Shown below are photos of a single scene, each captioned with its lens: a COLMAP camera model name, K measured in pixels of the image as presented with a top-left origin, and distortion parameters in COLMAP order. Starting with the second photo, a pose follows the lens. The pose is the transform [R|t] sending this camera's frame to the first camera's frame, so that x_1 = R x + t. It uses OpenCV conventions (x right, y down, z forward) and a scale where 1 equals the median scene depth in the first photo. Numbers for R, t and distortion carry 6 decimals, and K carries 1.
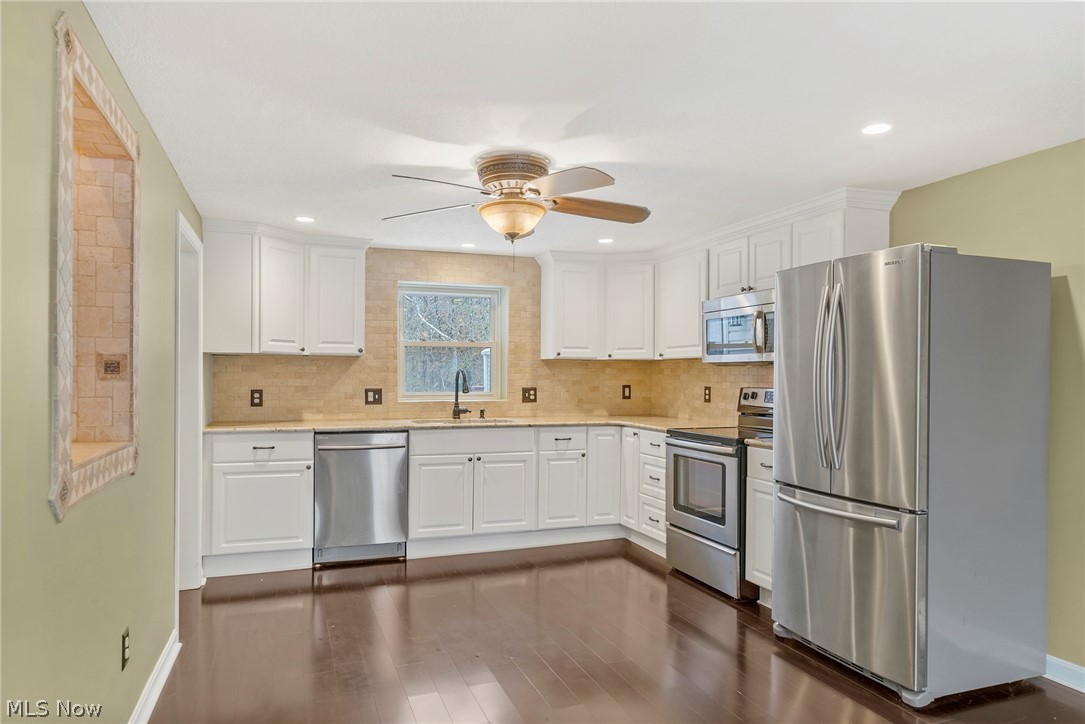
lens RADIAL K [[670.3, 0, 540.9], [0, 670.3, 372.3], [0, 0, 1]] dist [0.001022, 0.001681]
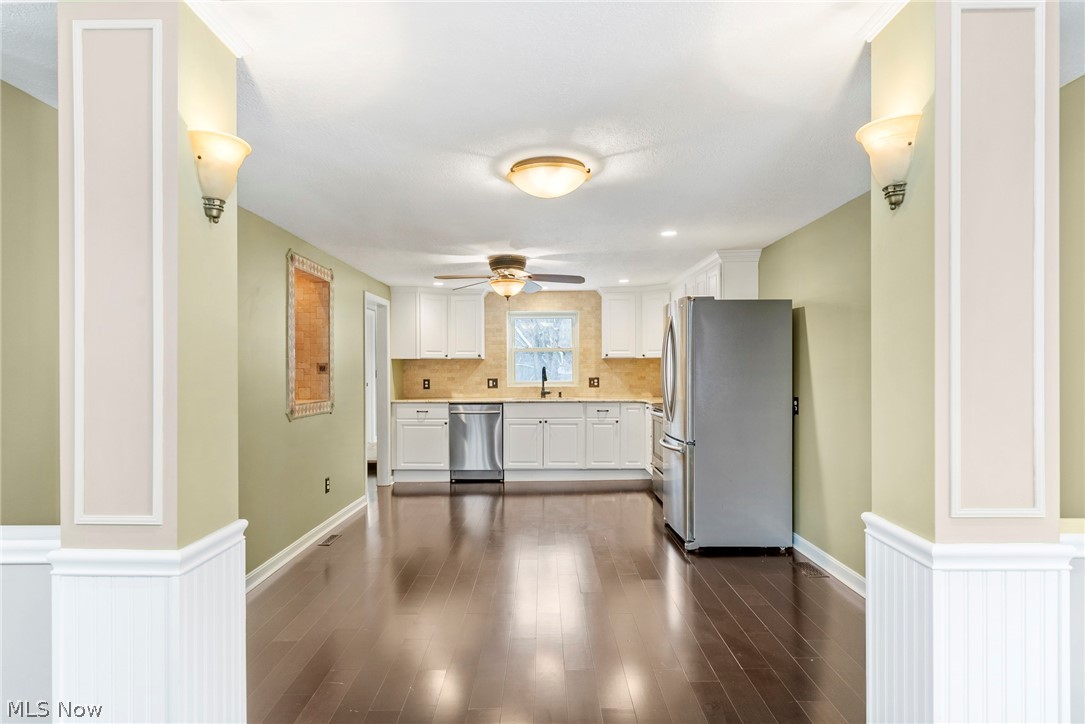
lens RADIAL K [[596.9, 0, 543.0], [0, 596.9, 362.2], [0, 0, 1]] dist [0.001311, -0.000097]
pose [[0.939113, -0.014190, -0.343317, 0.386221], [0.011718, 0.999888, -0.009273, -0.000563], [0.343410, 0.004685, 0.939174, -0.340954]]
